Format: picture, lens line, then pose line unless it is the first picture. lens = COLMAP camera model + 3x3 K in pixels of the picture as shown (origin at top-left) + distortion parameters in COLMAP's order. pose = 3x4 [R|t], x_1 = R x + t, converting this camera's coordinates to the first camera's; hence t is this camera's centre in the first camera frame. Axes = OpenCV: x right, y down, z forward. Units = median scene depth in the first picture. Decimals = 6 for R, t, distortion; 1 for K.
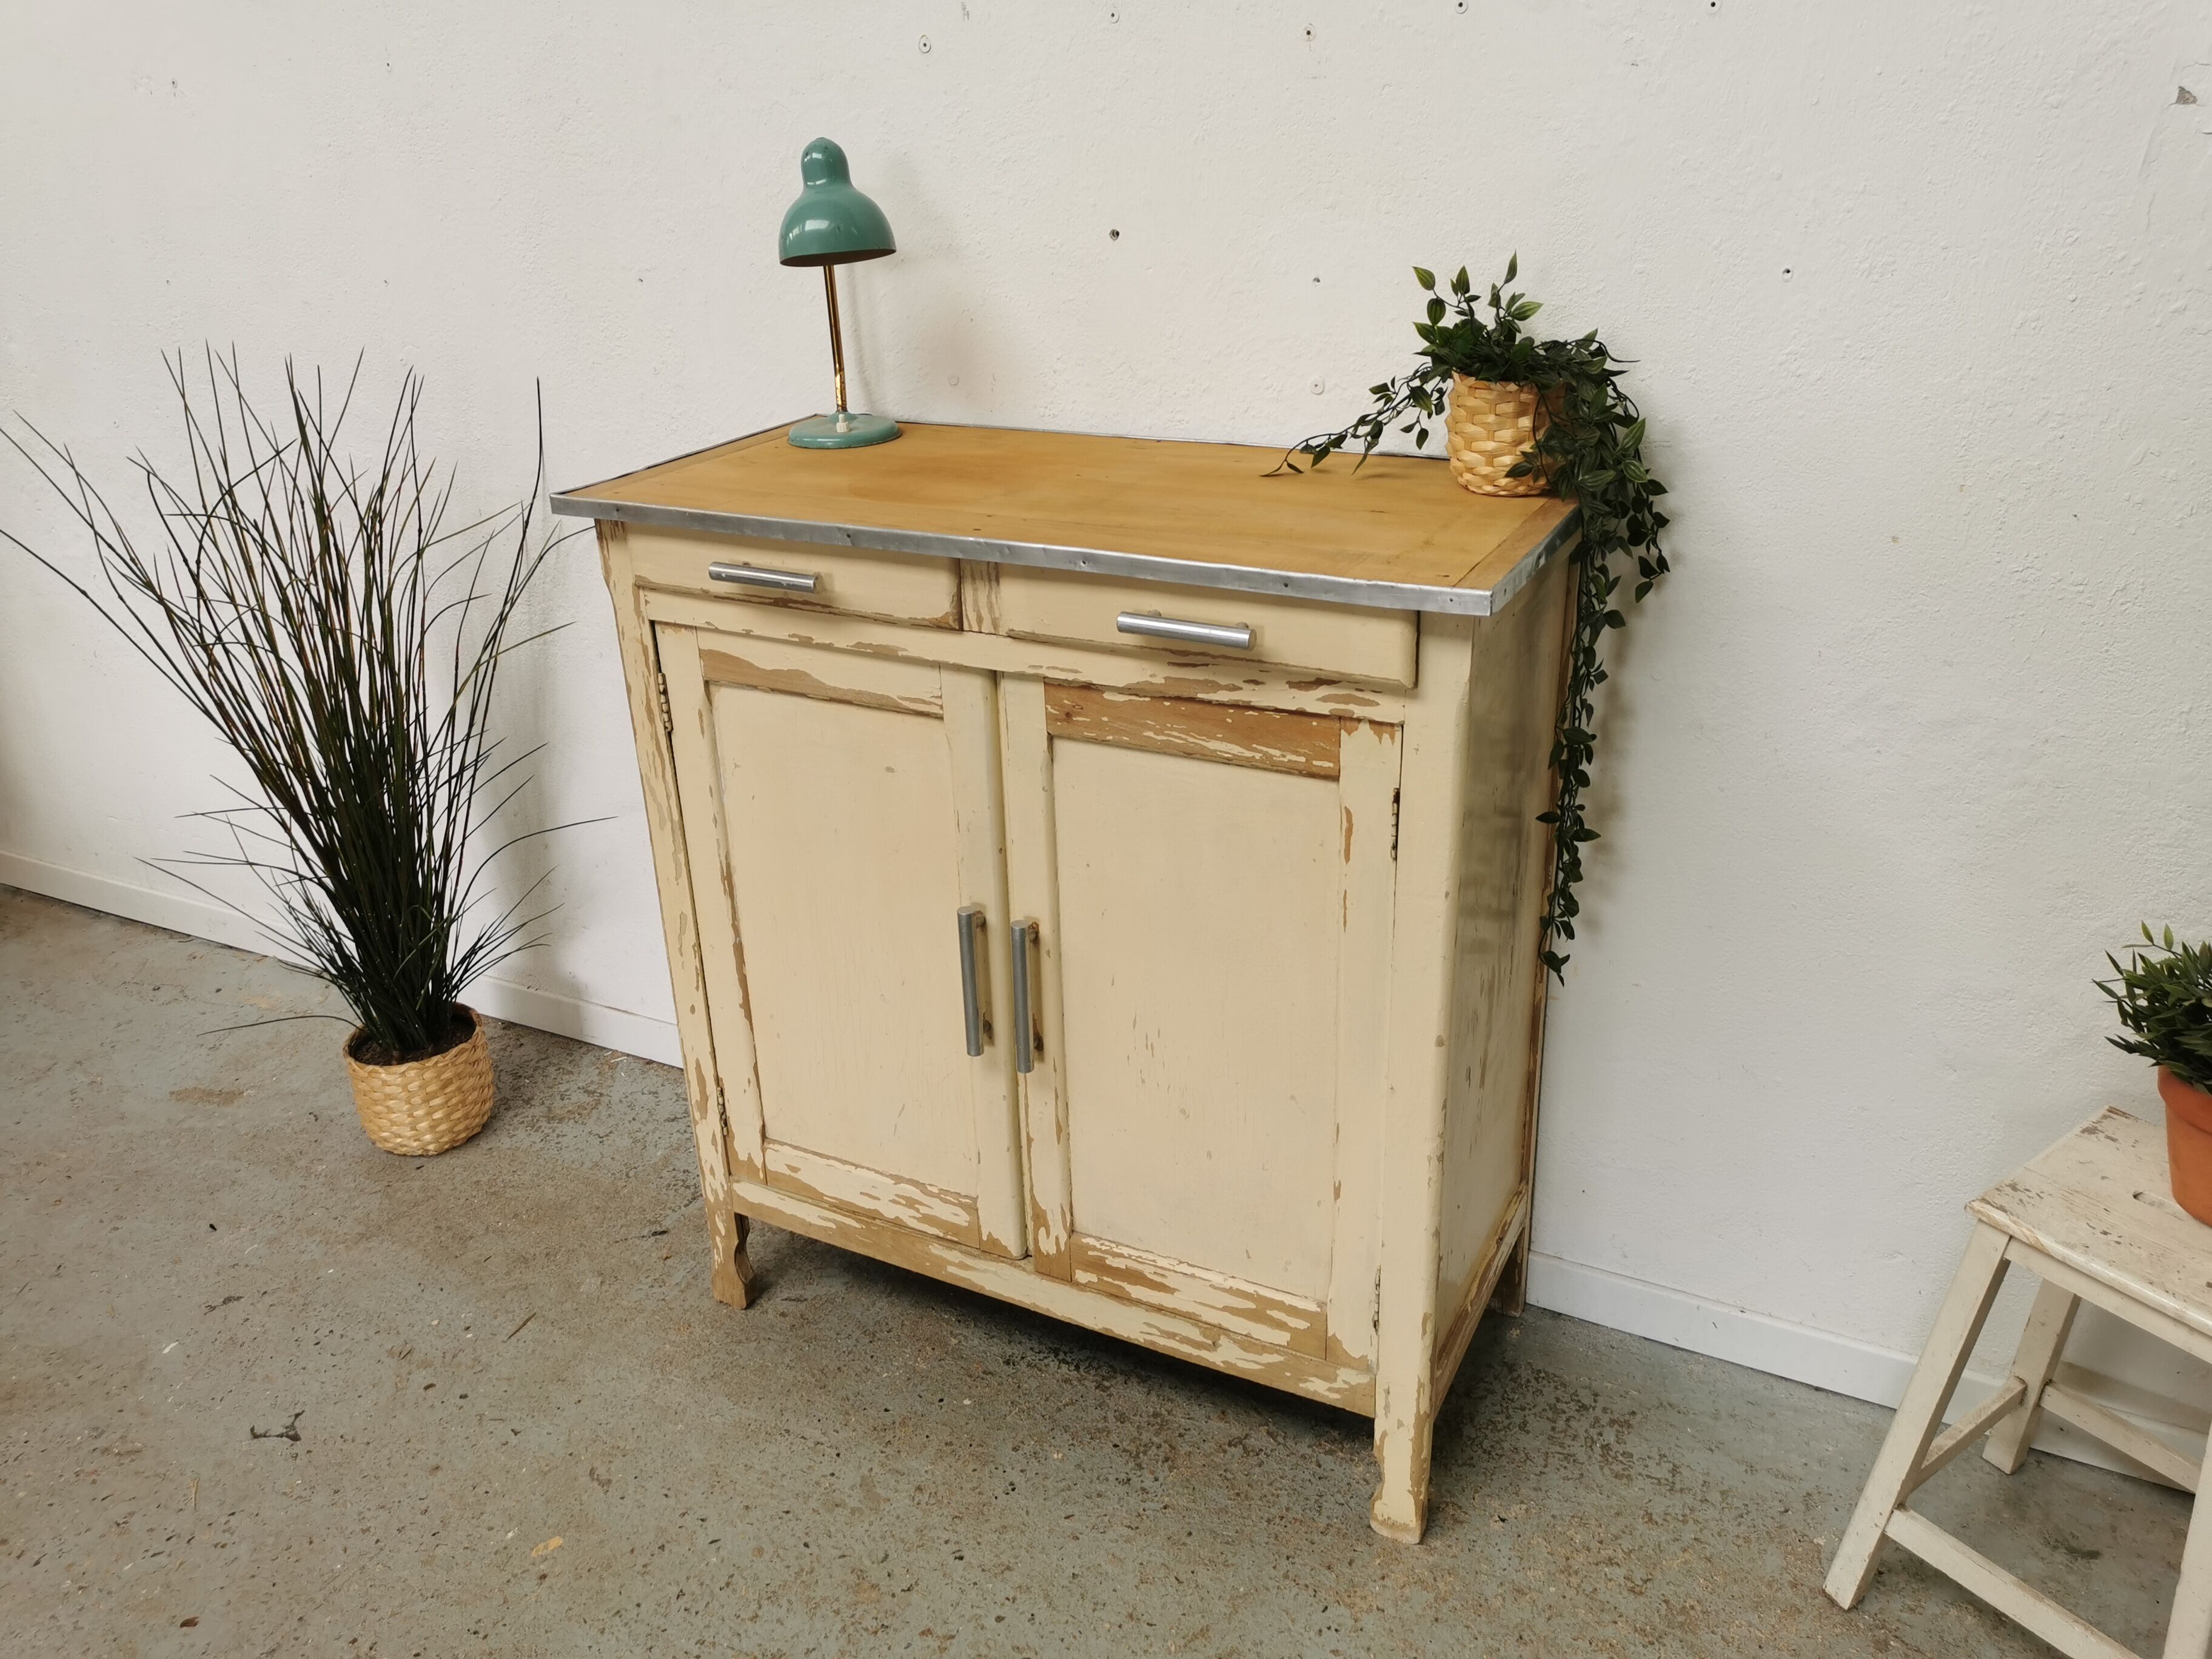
lens RADIAL K [[1702.4, 0, 1107.0], [0, 1702.4, 828.4], [0, 0, 1]] dist [0.060473, -0.054712]
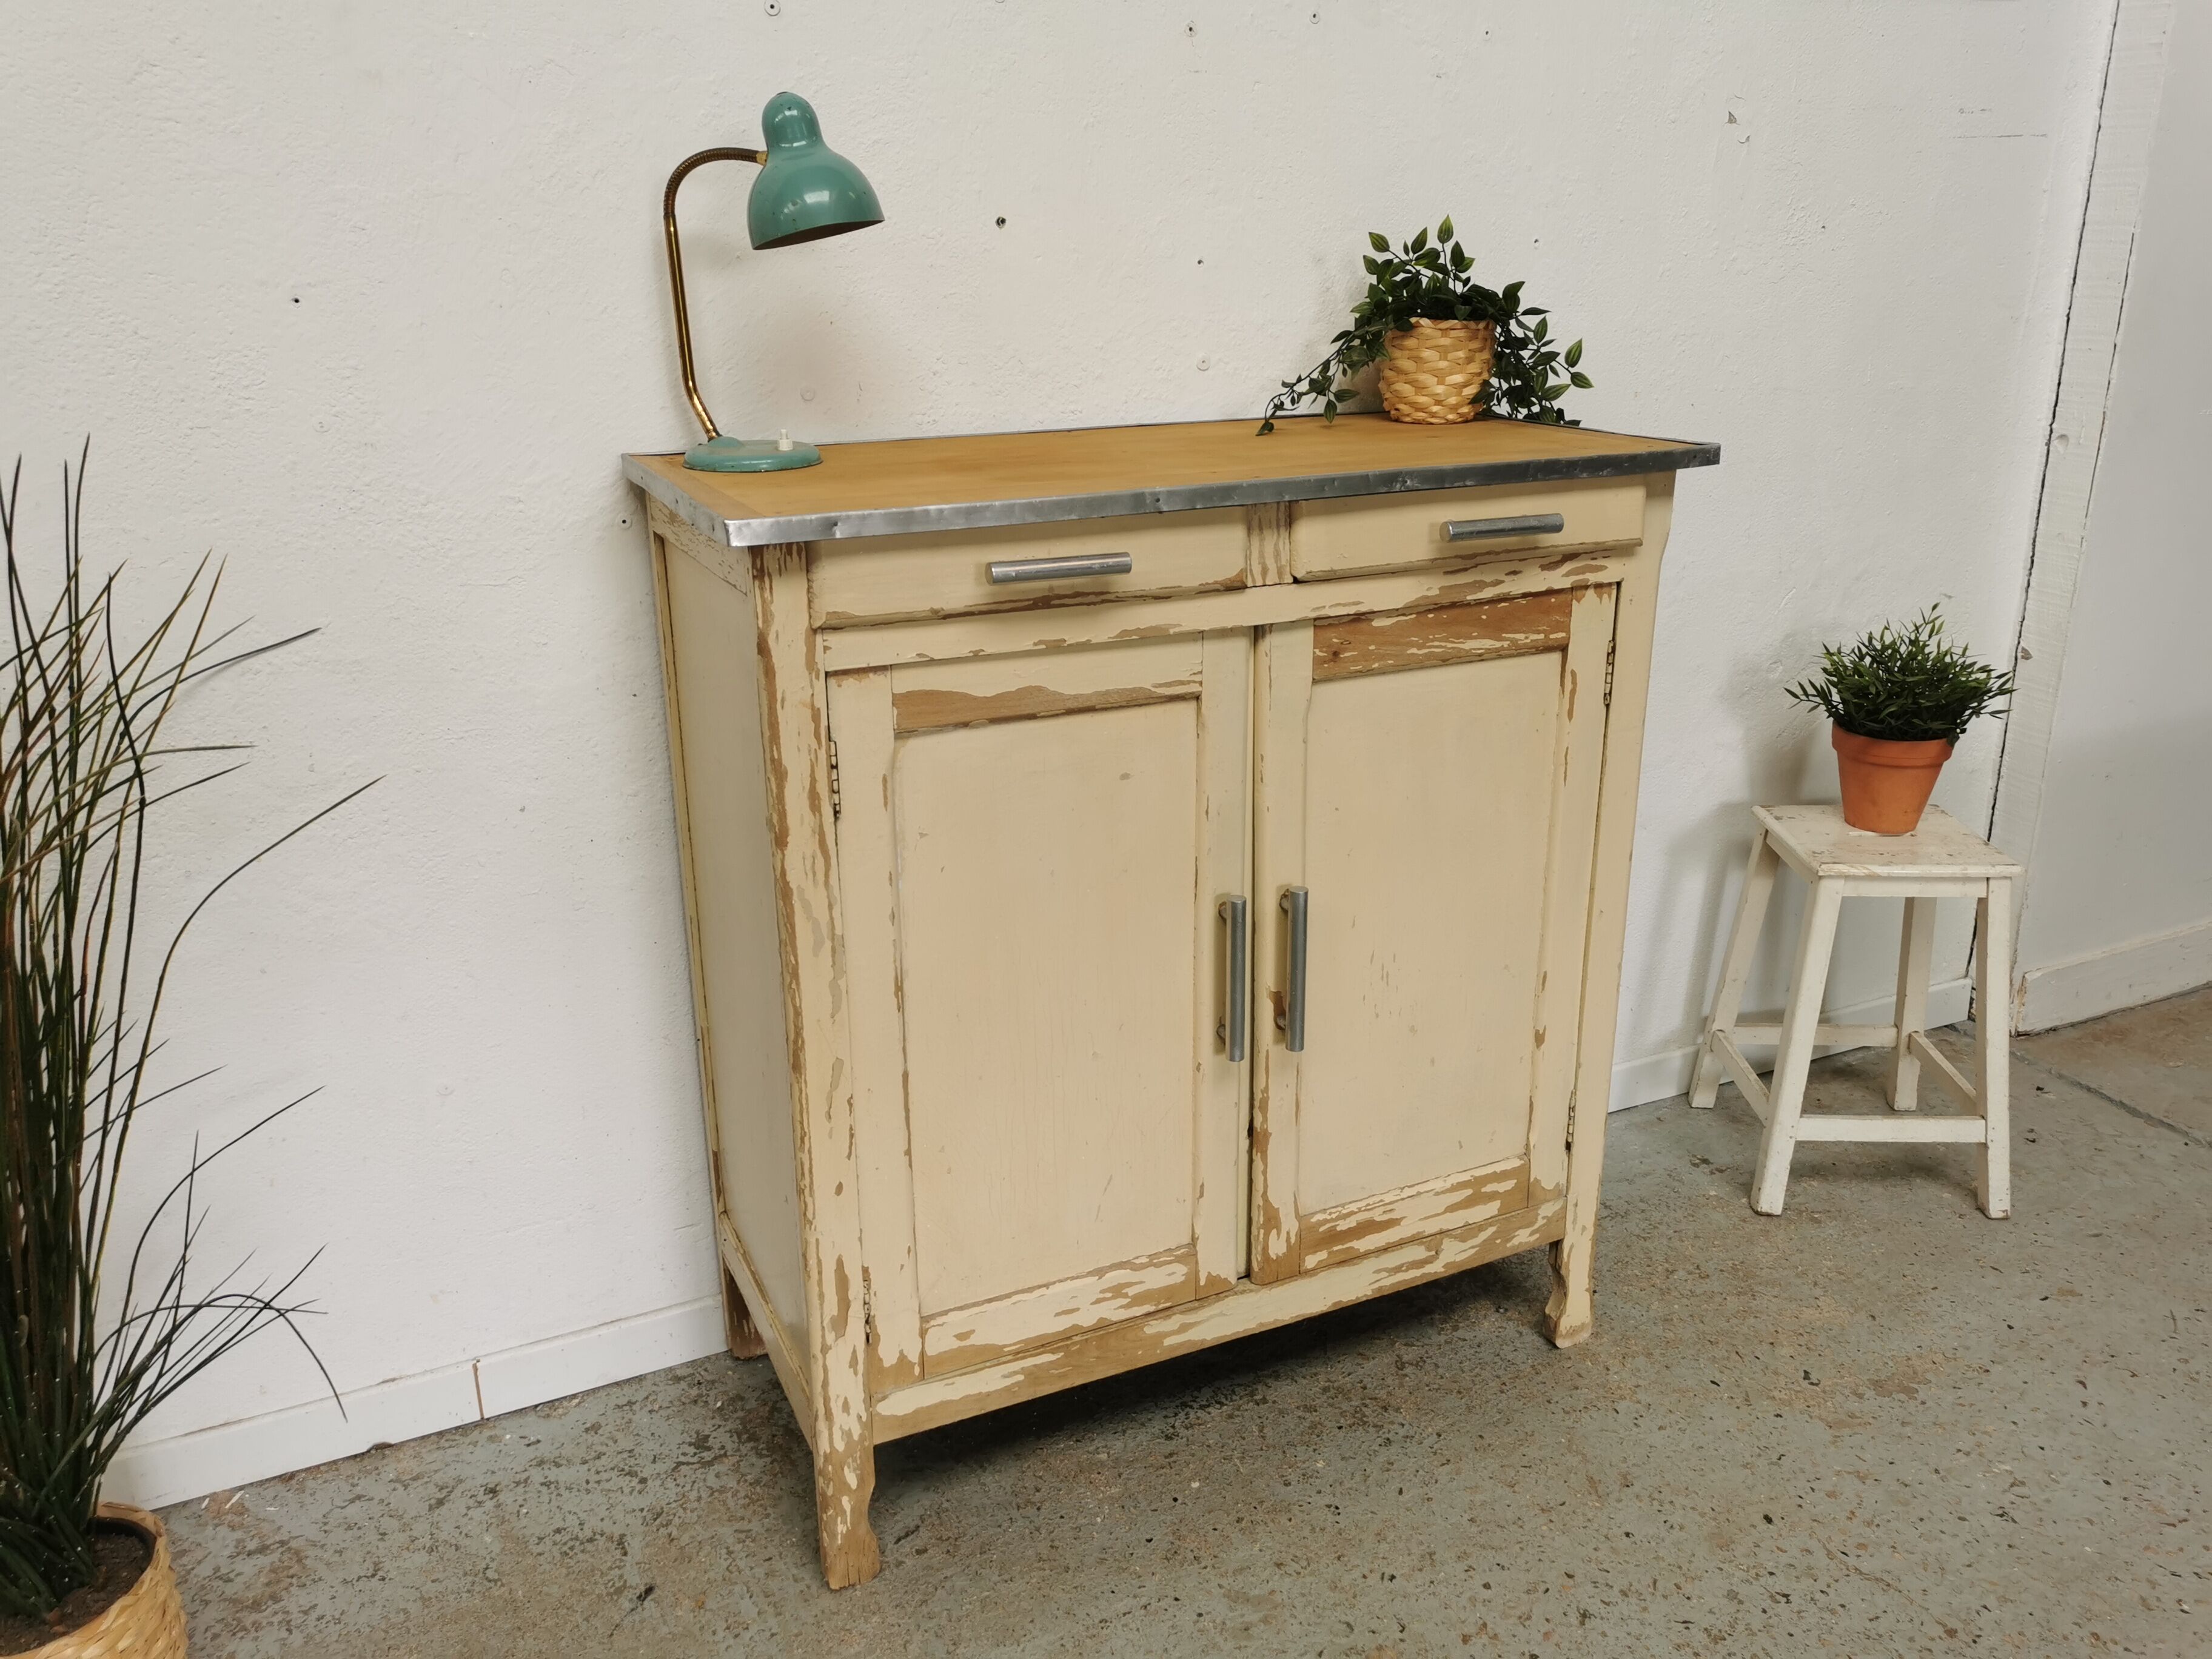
lens RADIAL K [[1694.3, 0, 1106.4], [0, 1694.3, 831.8], [0, 0, 1]] dist [0.068960, -0.074514]
pose [[0.616420, -0.233110, 0.752121, -0.758232], [0.313159, 0.948962, 0.037462, -0.040582], [-0.722467, 0.212441, 0.657959, 0.401235]]
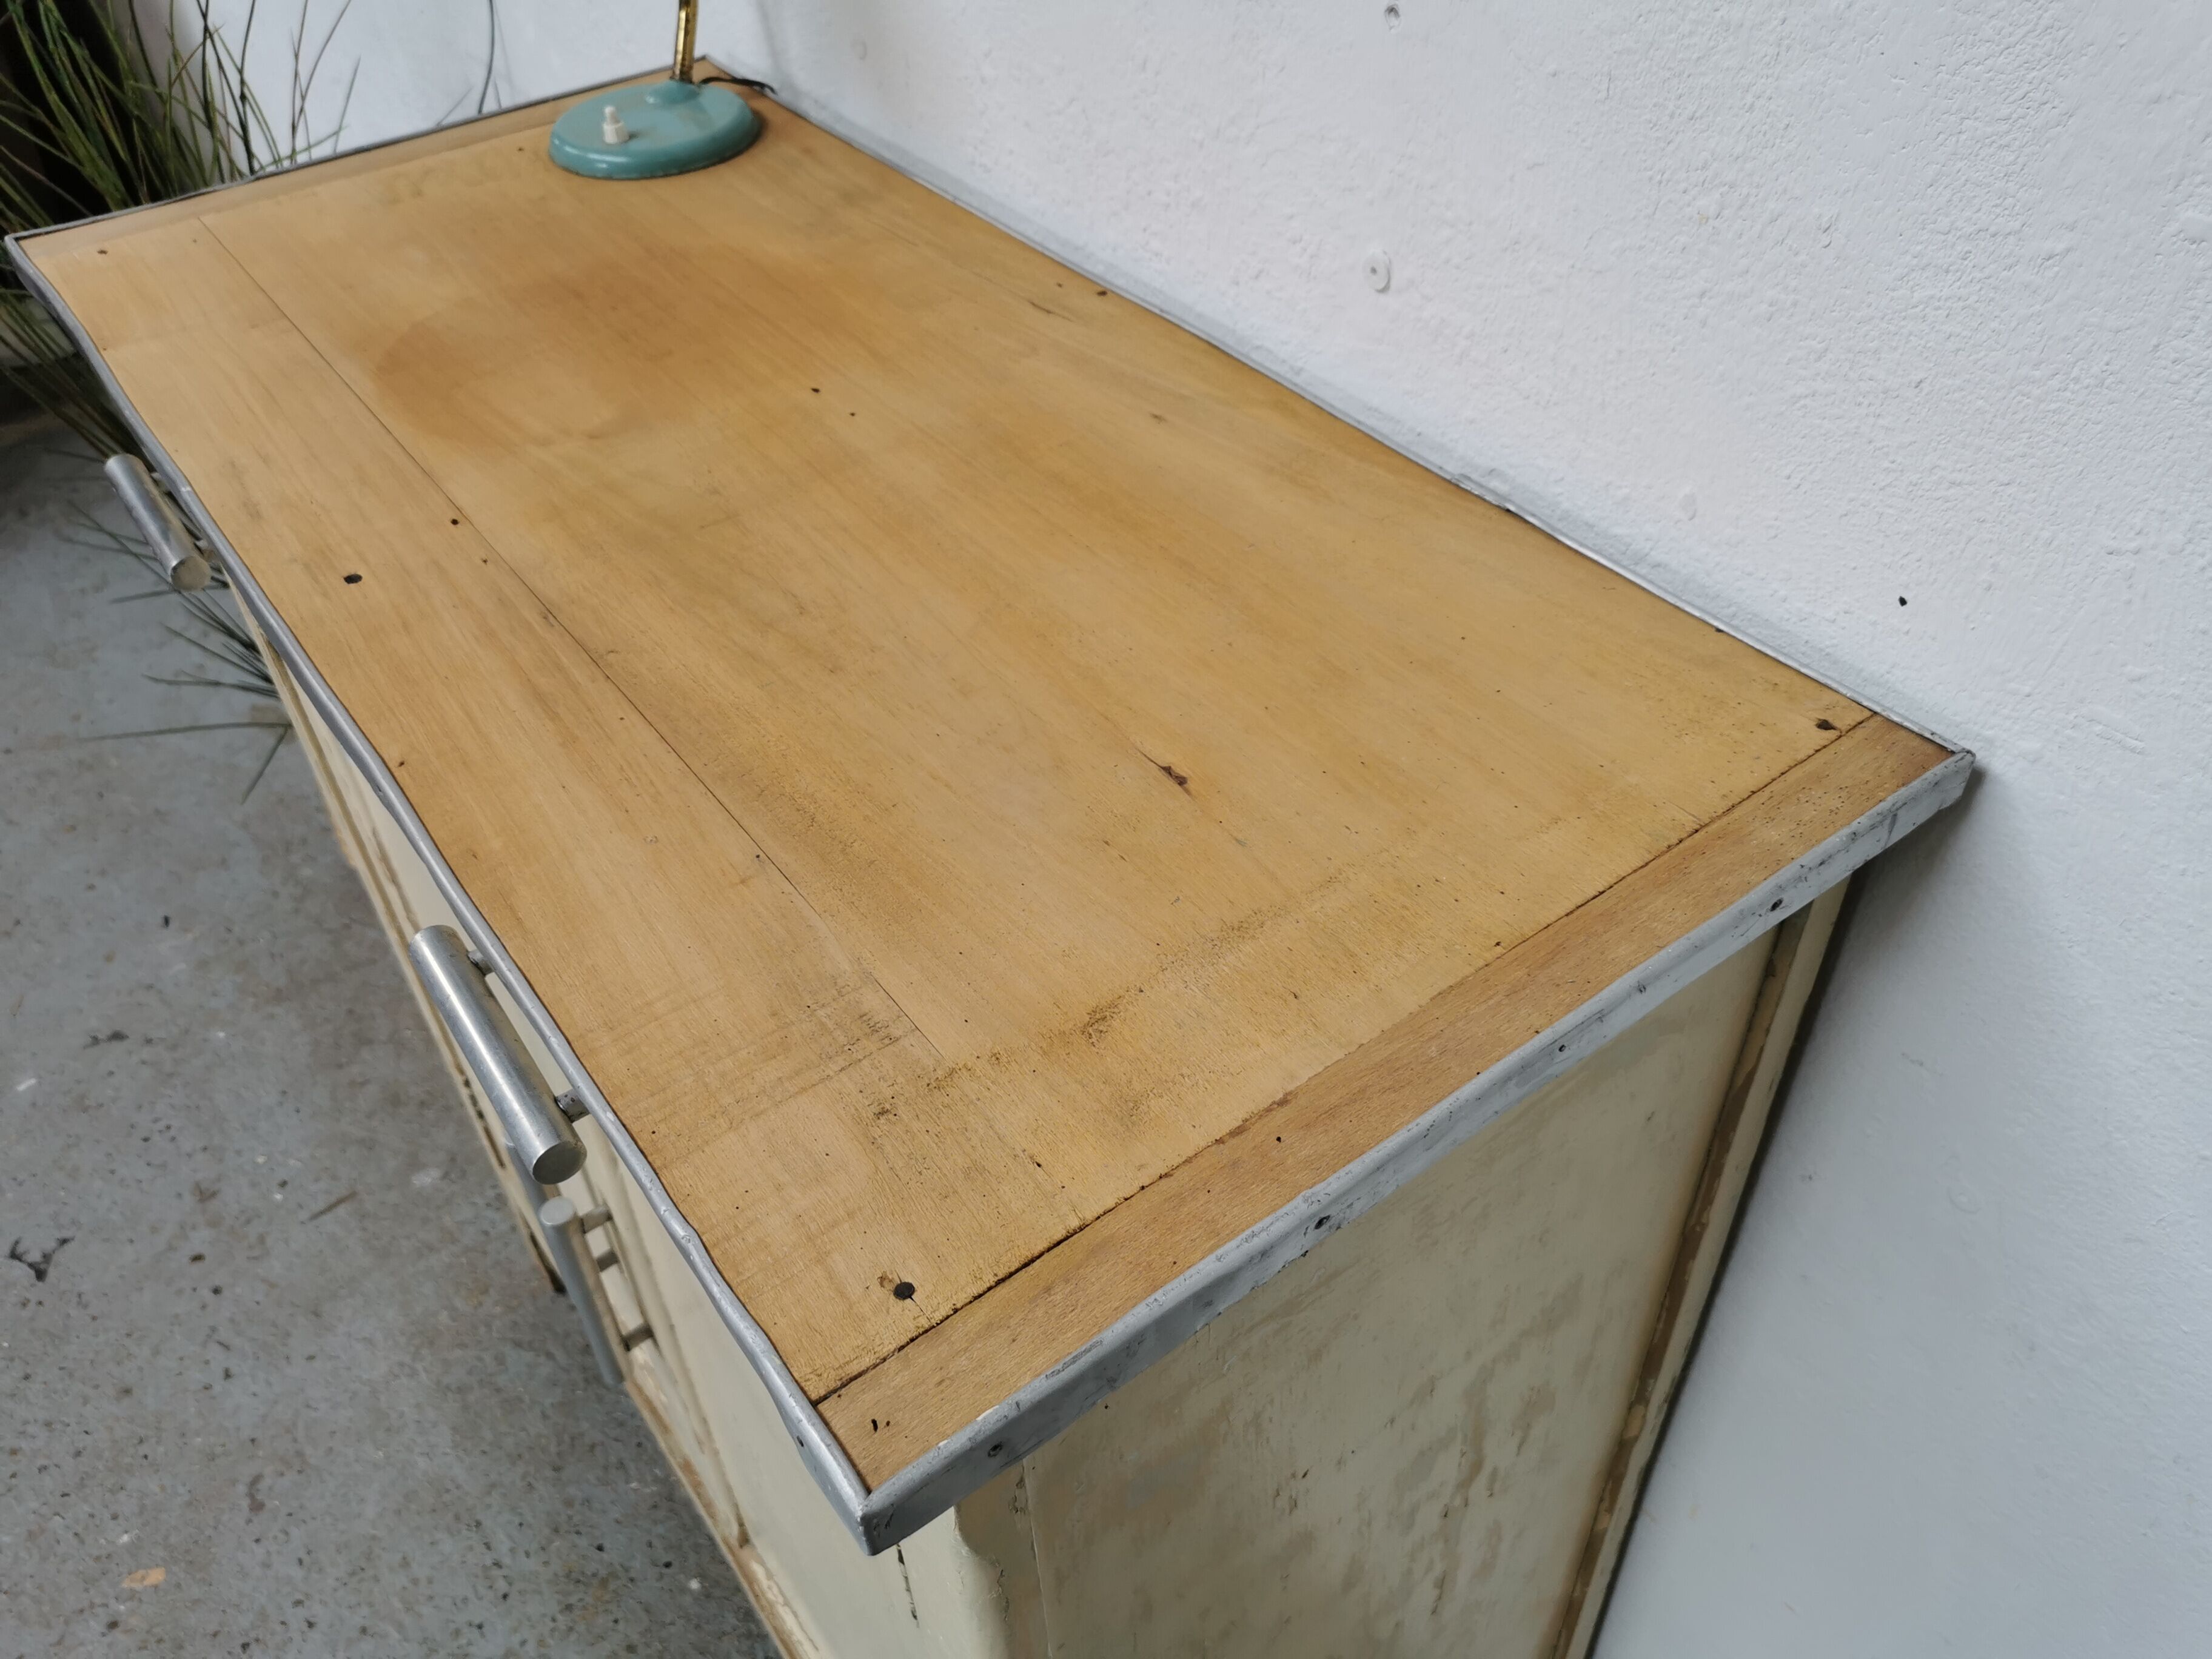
lens RADIAL K [[1723.3, 0, 1114.5], [0, 1723.3, 831.2], [0, 0, 1]] dist [0.045044, -0.056726]
pose [[0.897726, 0.297129, -0.325274, 0.237828], [-0.174532, 0.917781, 0.356675, -0.266779], [0.404509, -0.263425, 0.875774, 0.554824]]
